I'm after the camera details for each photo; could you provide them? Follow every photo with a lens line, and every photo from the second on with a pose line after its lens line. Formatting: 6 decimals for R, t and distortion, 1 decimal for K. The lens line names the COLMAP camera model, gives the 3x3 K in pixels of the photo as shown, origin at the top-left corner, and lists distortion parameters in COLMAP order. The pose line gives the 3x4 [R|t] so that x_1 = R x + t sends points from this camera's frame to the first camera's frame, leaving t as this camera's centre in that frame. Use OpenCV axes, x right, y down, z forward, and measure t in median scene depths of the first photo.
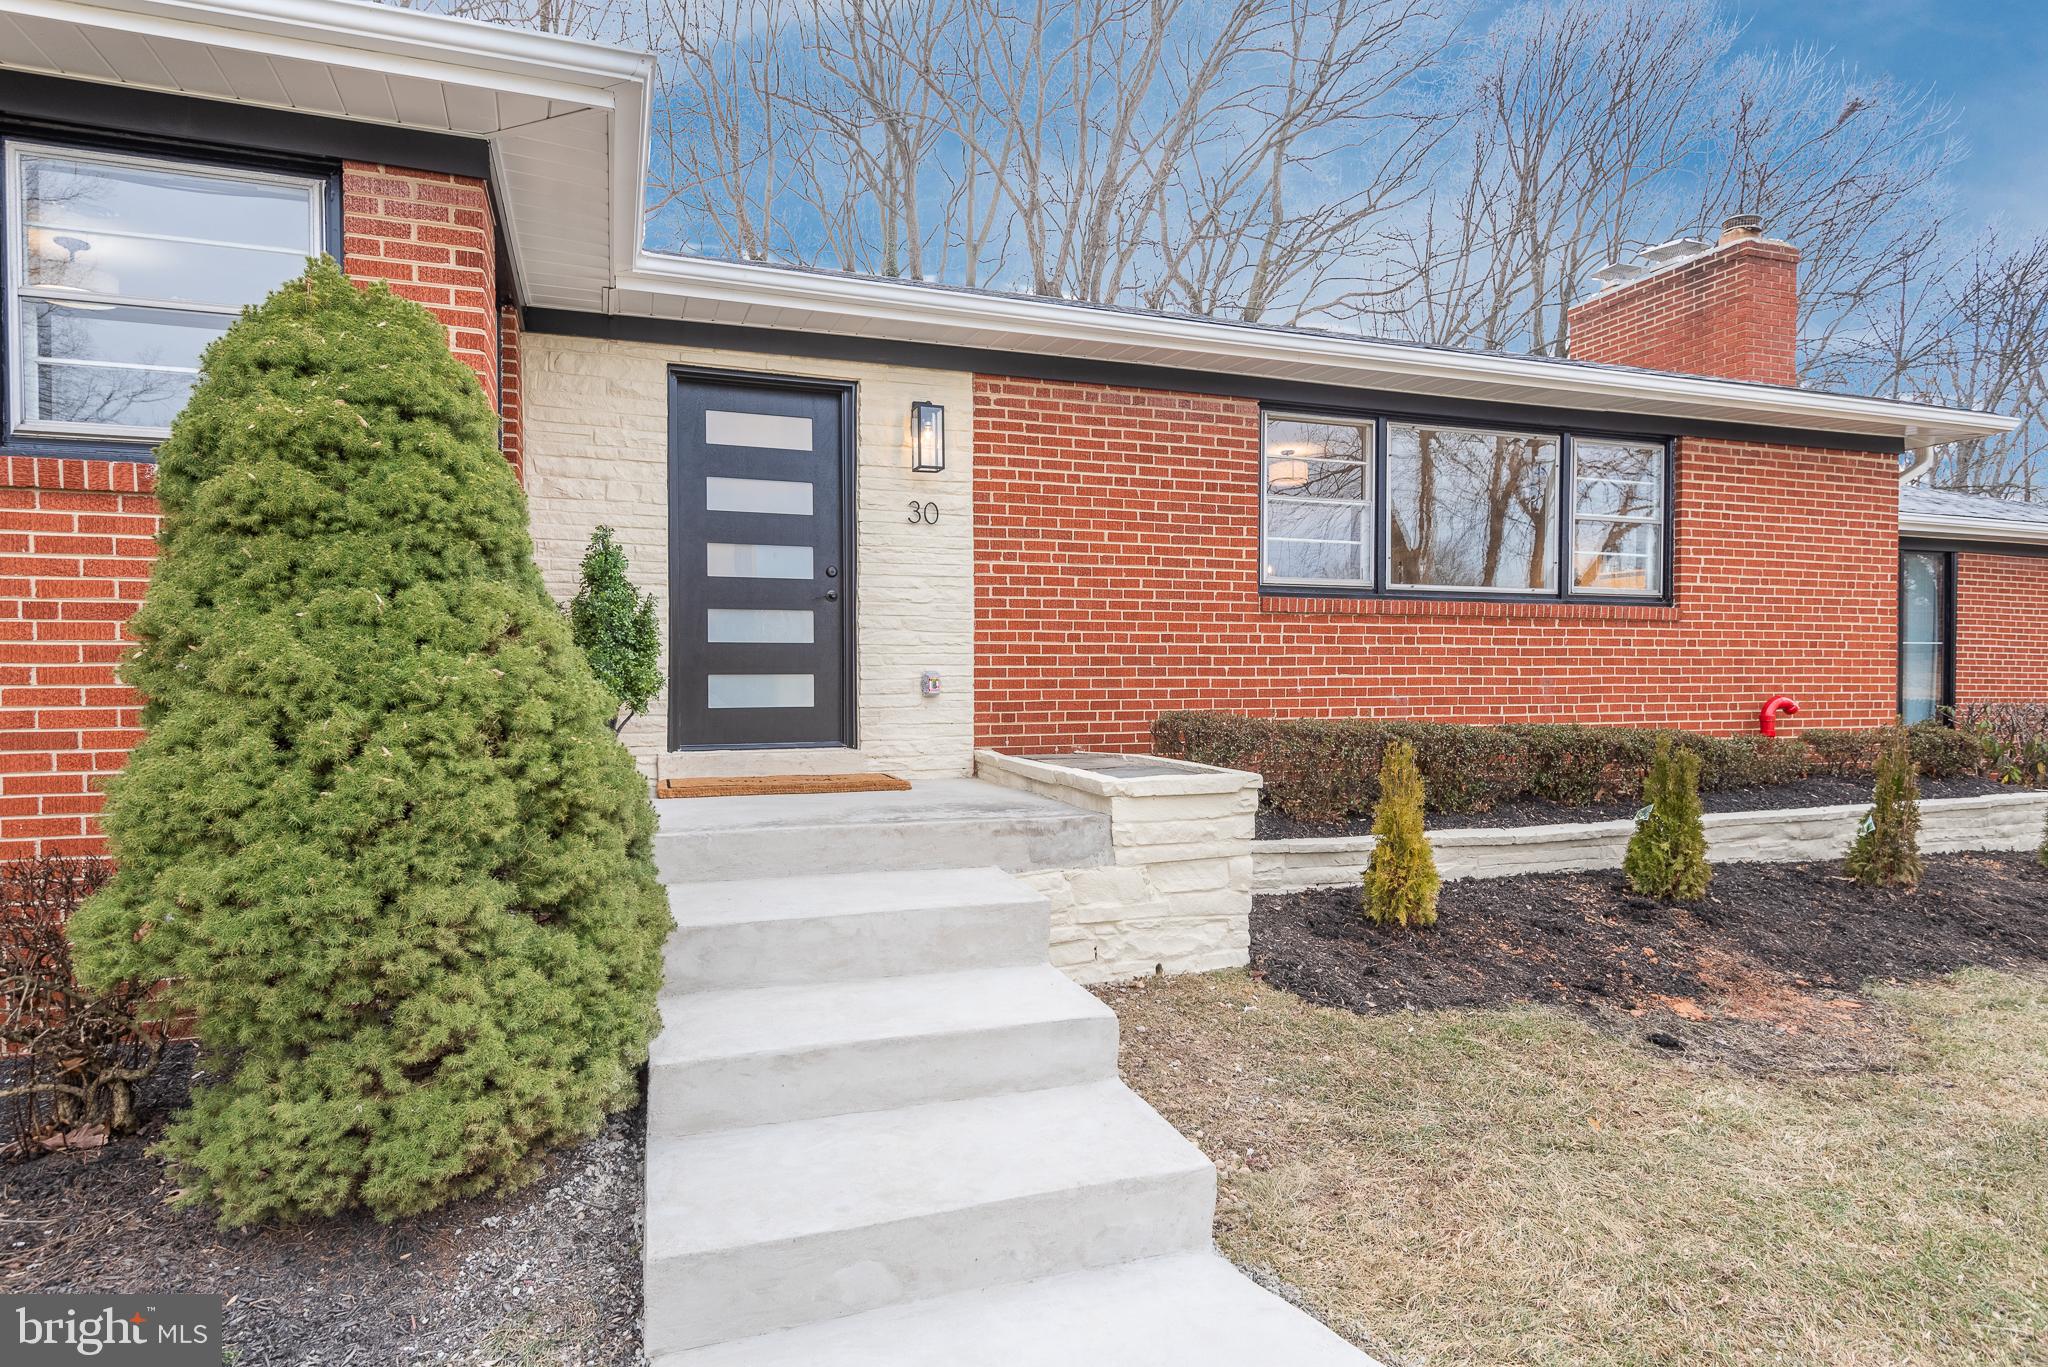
lens RADIAL K [[1089.5, 0, 1024.0], [0, 1089.5, 683.5], [0, 0, 1]] dist [0.002821, 0.000920]
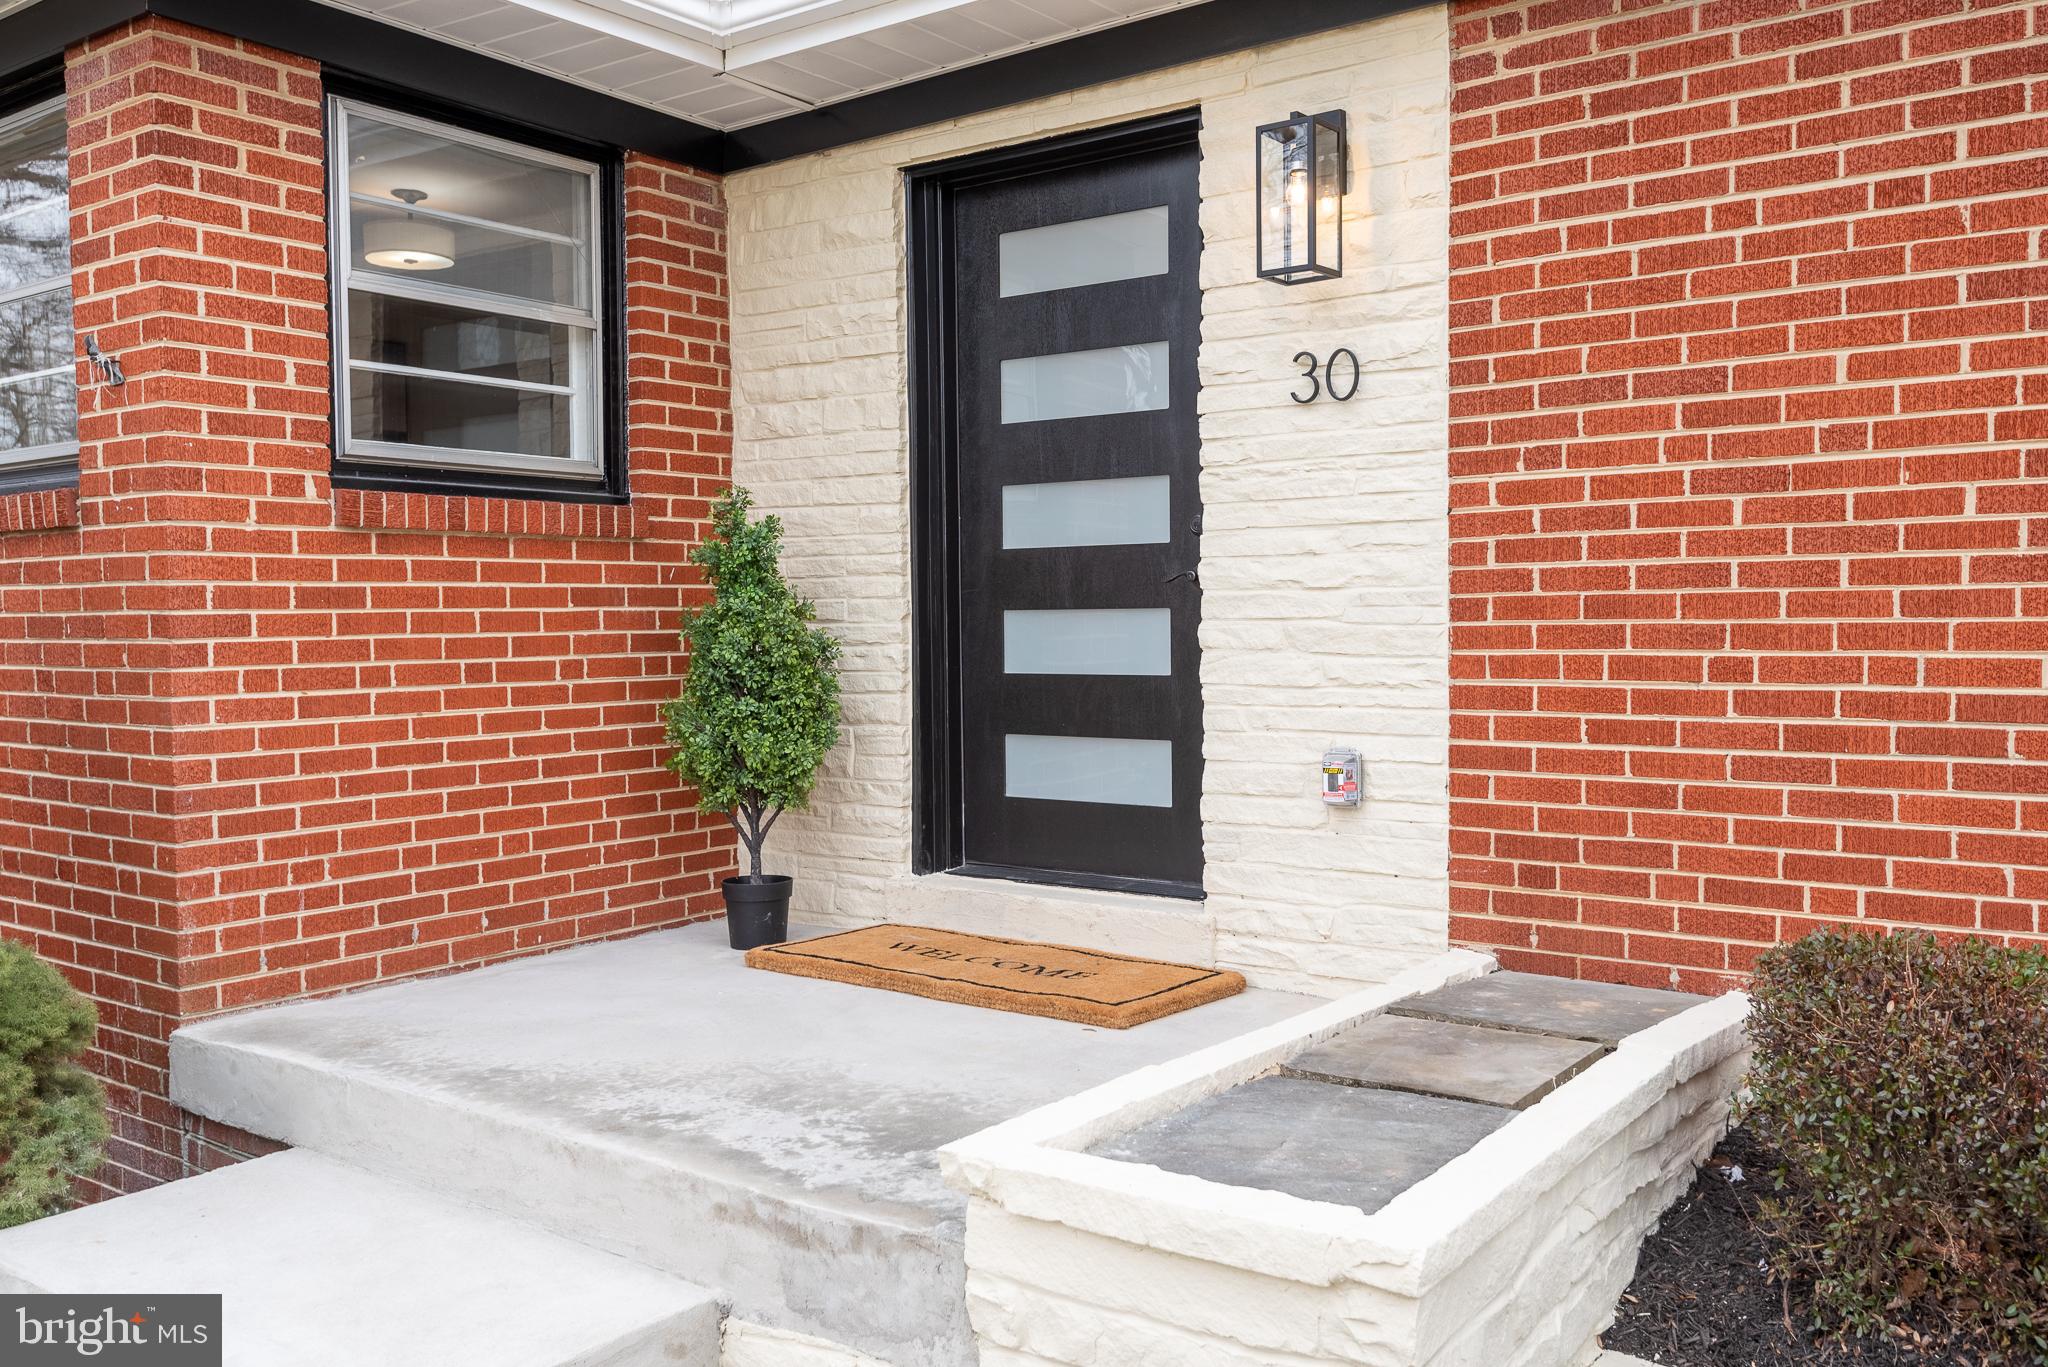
lens RADIAL K [[1717.7, 0, 1024.0], [0, 1717.7, 683.5], [0, 0, 1]] dist [0.058927, -0.121630]
pose [[0.552315, 0.027379, -0.833186, 0.396904], [-0.002633, 0.999513, 0.031100, -0.056084], [0.833631, -0.014983, 0.552118, 0.515894]]
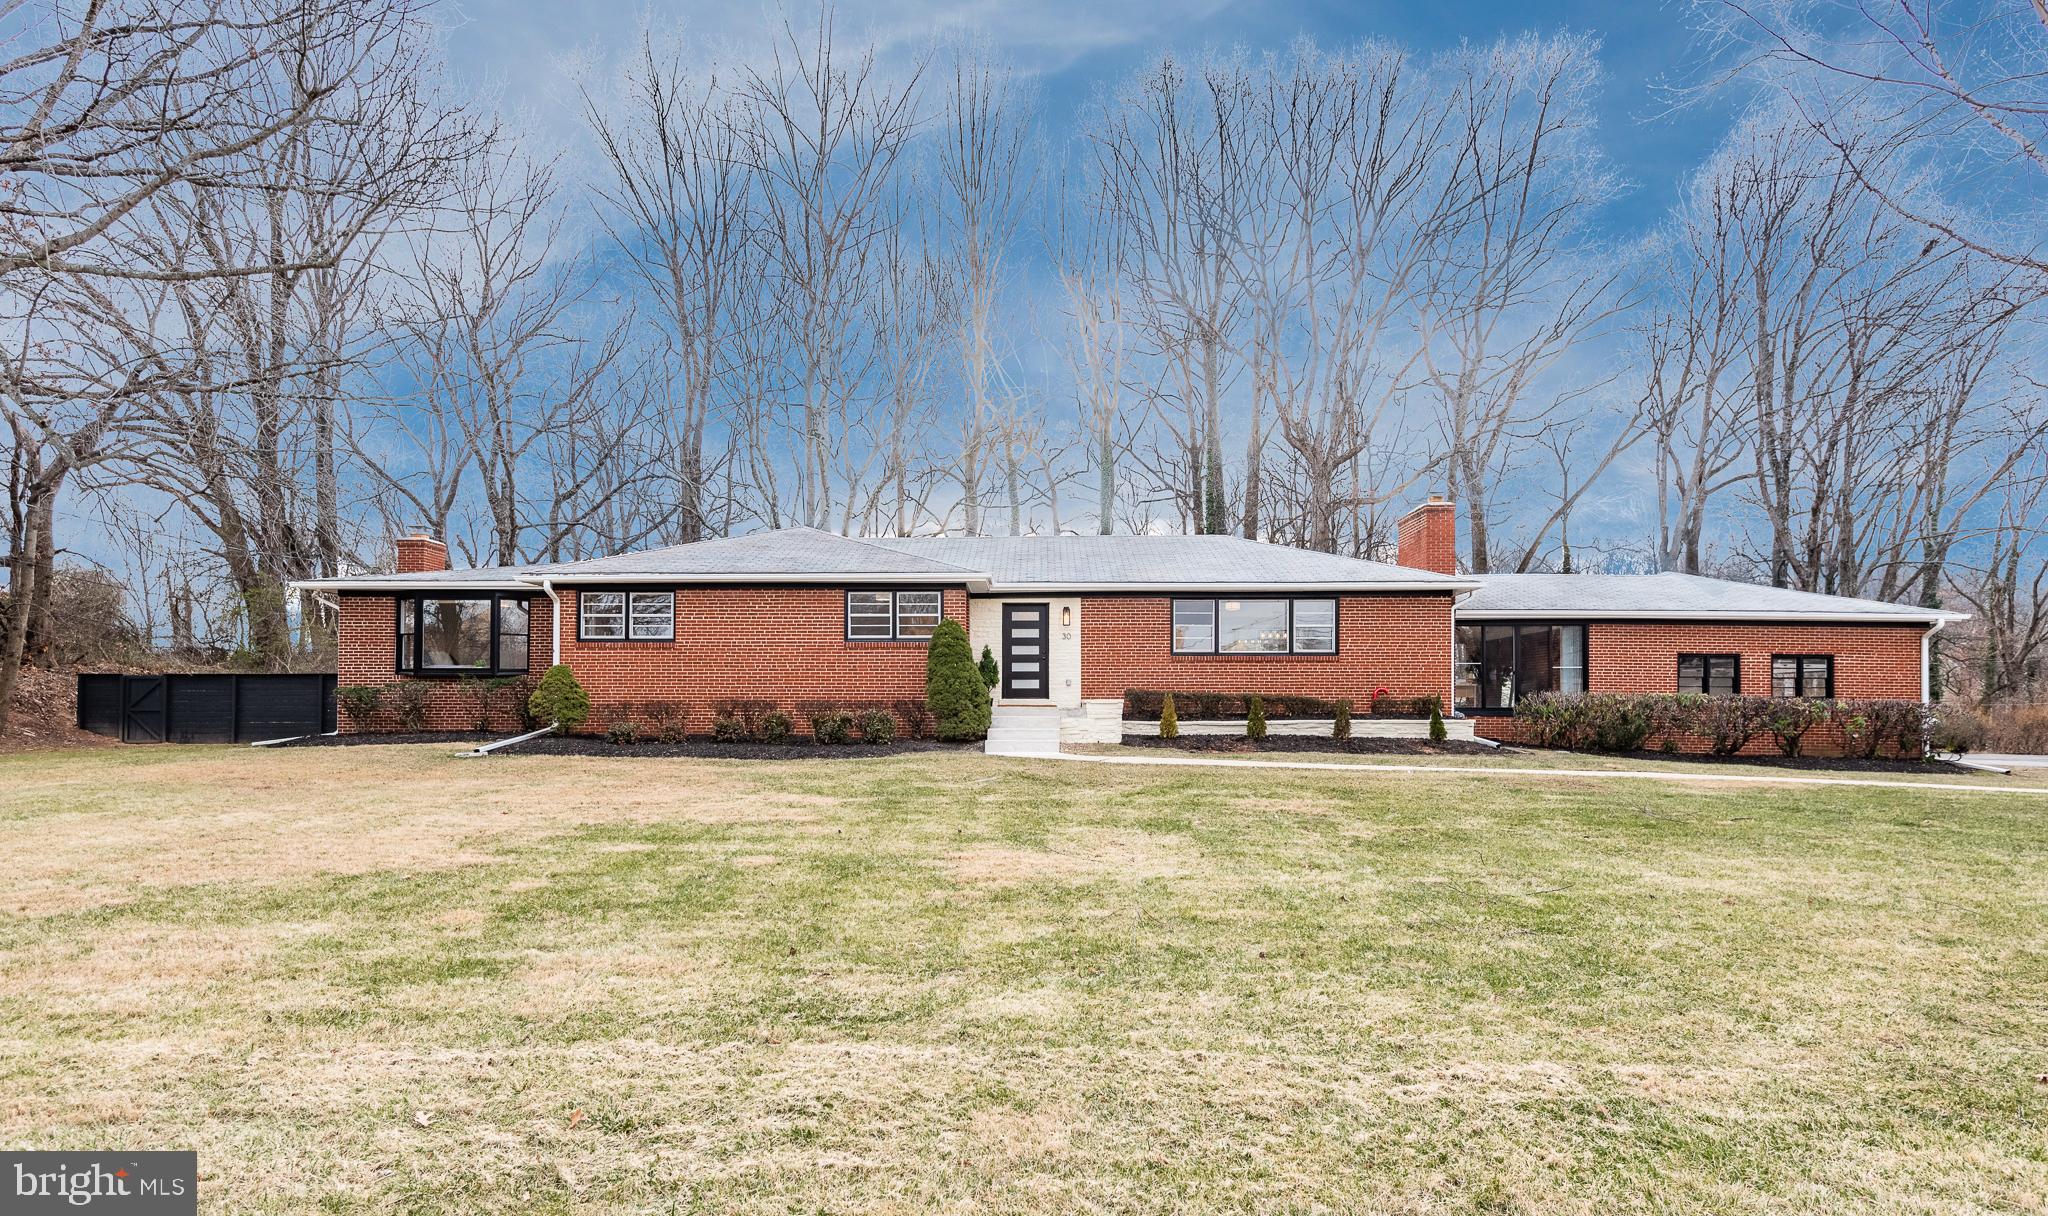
lens RADIAL K [[1023.1, 0, 1024.0], [0, 1023.1, 608.0], [0, 0, 1]] dist [-0.000277, 0.000001]
pose [[0.934230, -0.019699, -0.356128, 0.997233], [-0.007624, 0.997143, -0.075156, 0.010713], [0.356590, 0.072928, 0.931410, -2.271639]]
